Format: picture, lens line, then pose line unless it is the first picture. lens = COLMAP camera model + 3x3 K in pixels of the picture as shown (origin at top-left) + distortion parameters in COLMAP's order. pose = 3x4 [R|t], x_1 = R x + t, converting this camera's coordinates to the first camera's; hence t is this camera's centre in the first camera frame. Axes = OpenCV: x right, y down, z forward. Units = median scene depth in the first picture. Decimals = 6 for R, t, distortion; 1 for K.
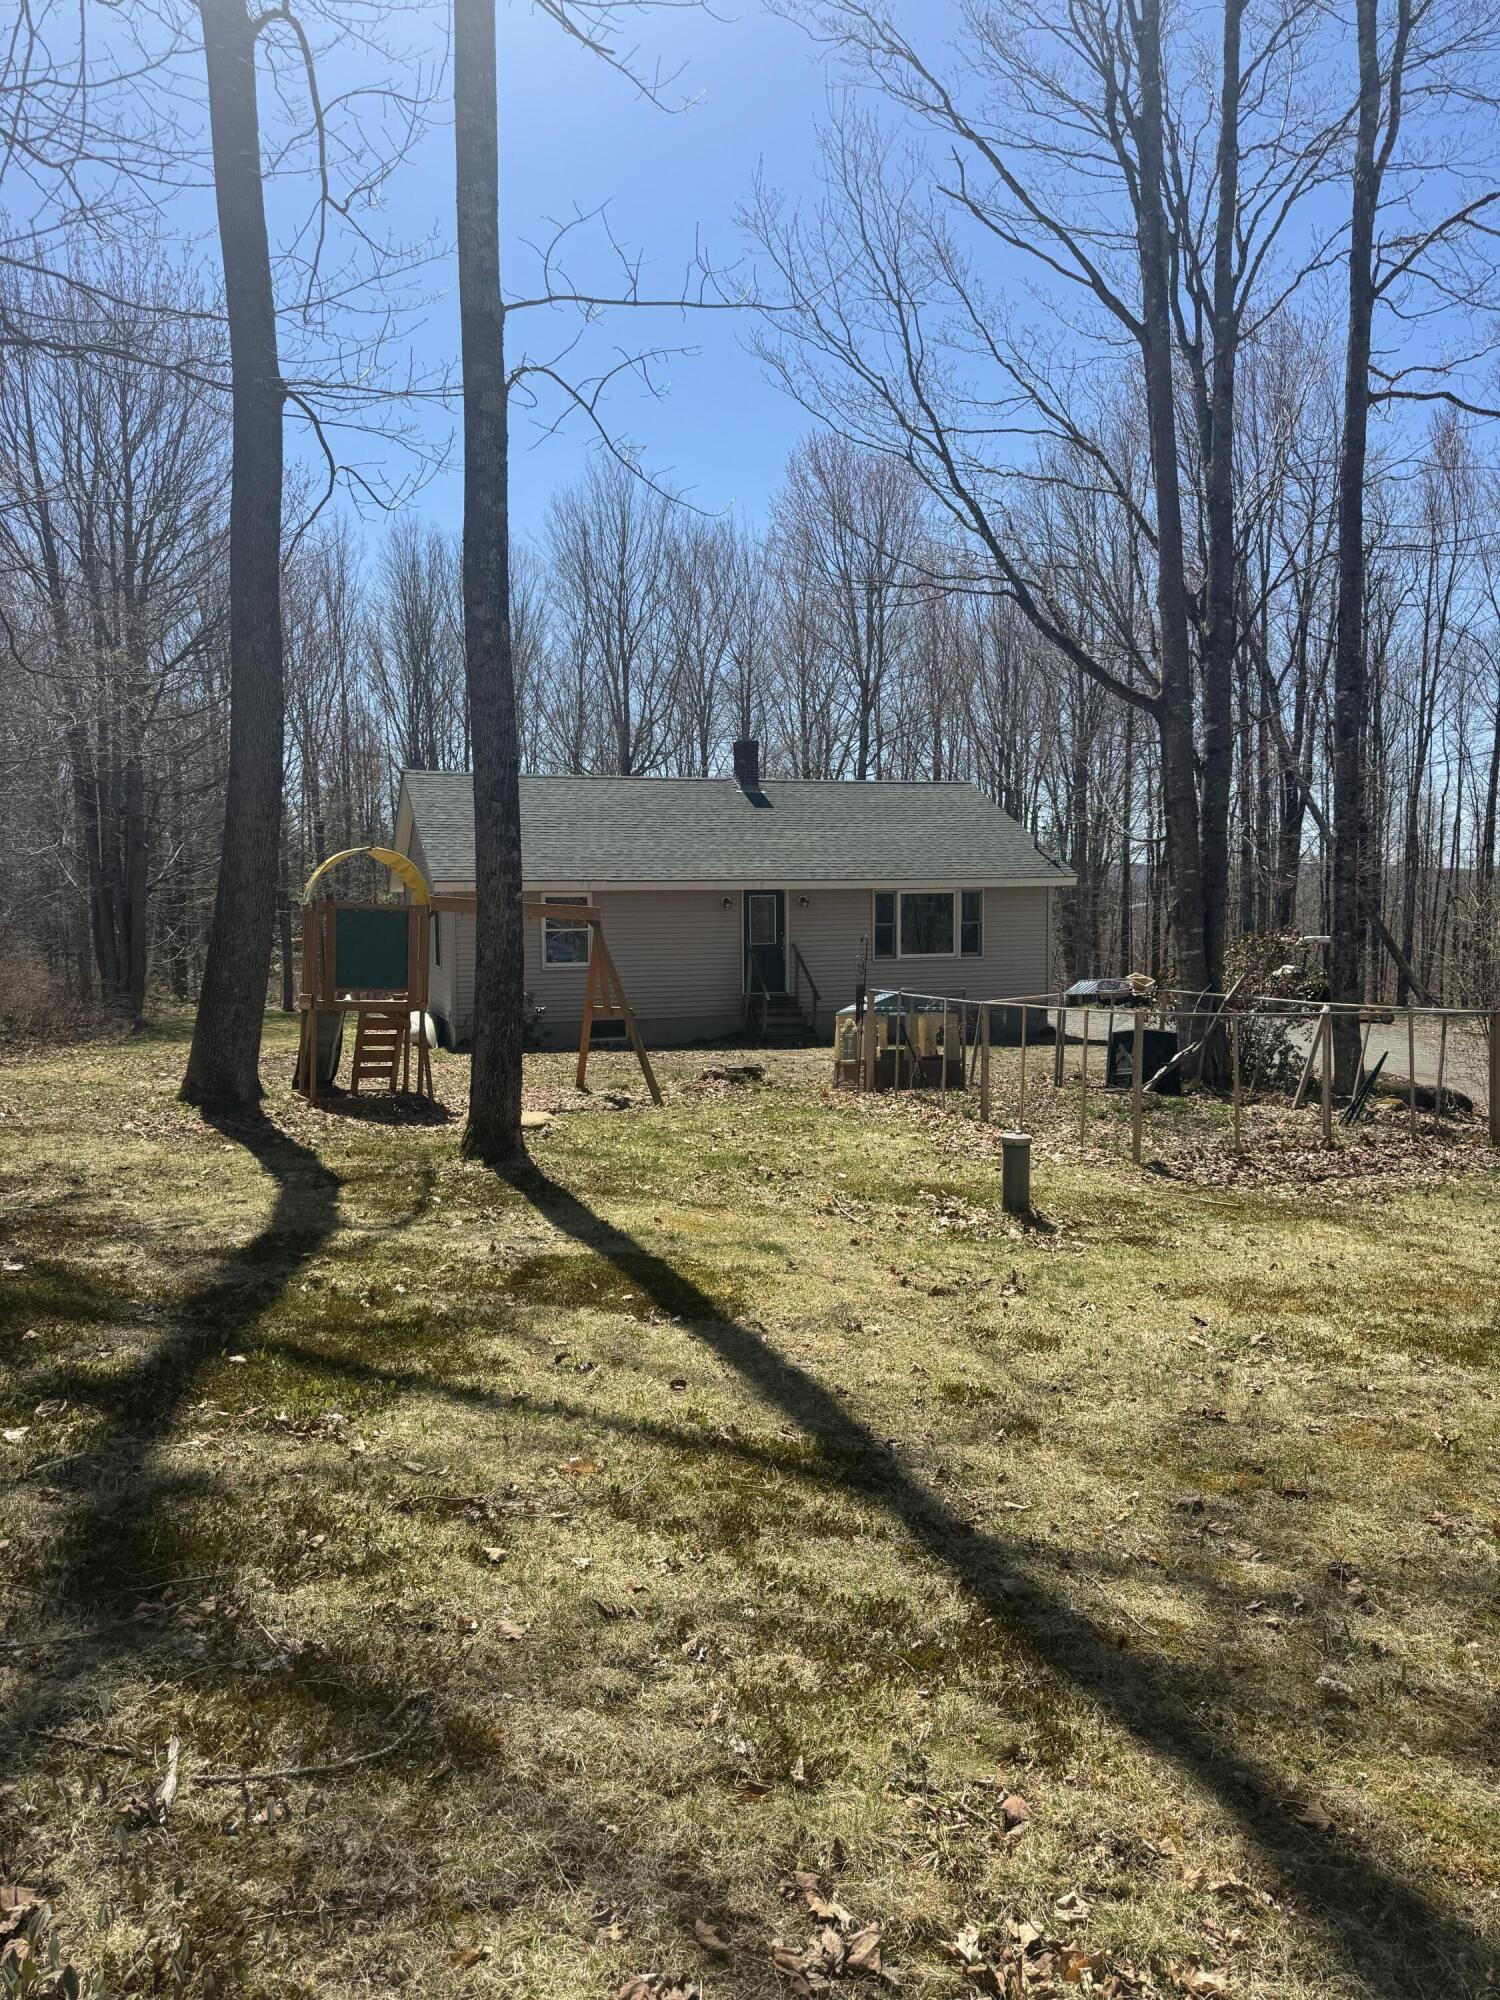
lens RADIAL K [[1424.2, 0, 759.4], [0, 1424.2, 1003.9], [0, 0, 1]] dist [0.070925, 0.000218]
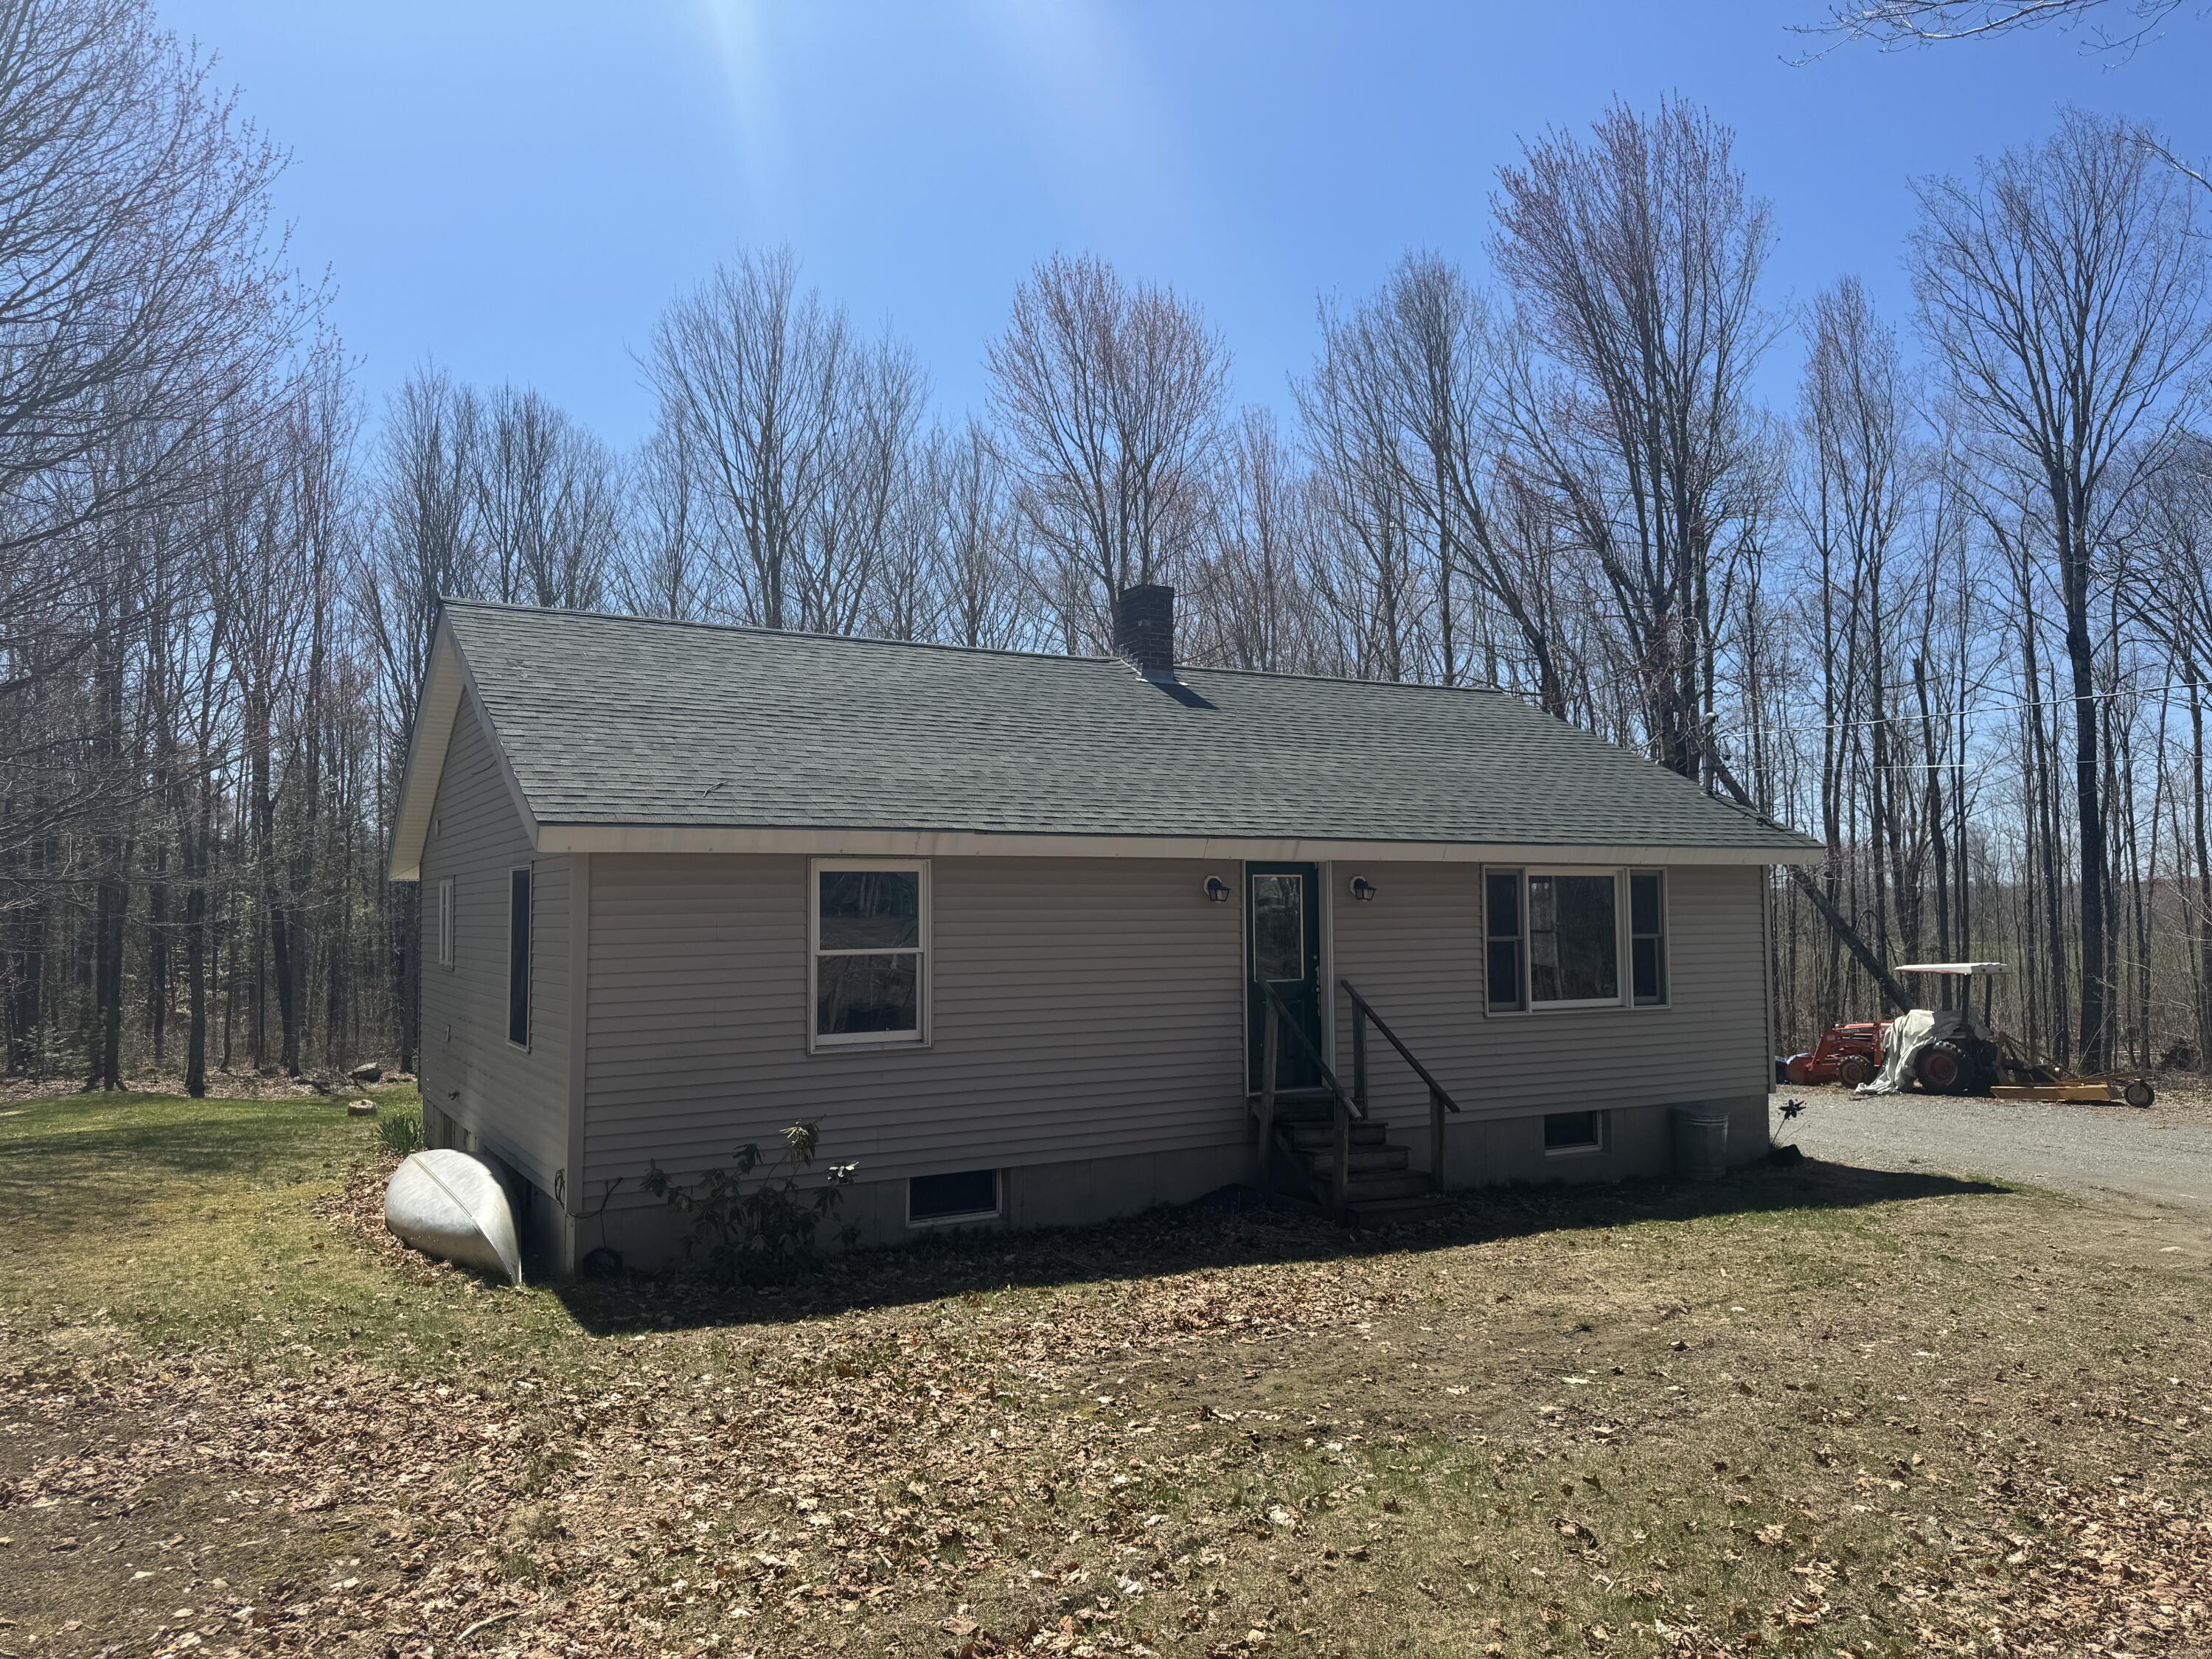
lens RADIAL K [[1575.1, 0, 1097.3], [0, 1575.1, 825.8], [0, 0, 1]] dist [0.070925, 0.000218]
pose [[0.984272, 0.010461, 0.176348, -0.142186], [0.013165, 0.991126, -0.132273, -0.025726], [-0.176167, 0.132514, 0.975400, 0.516230]]
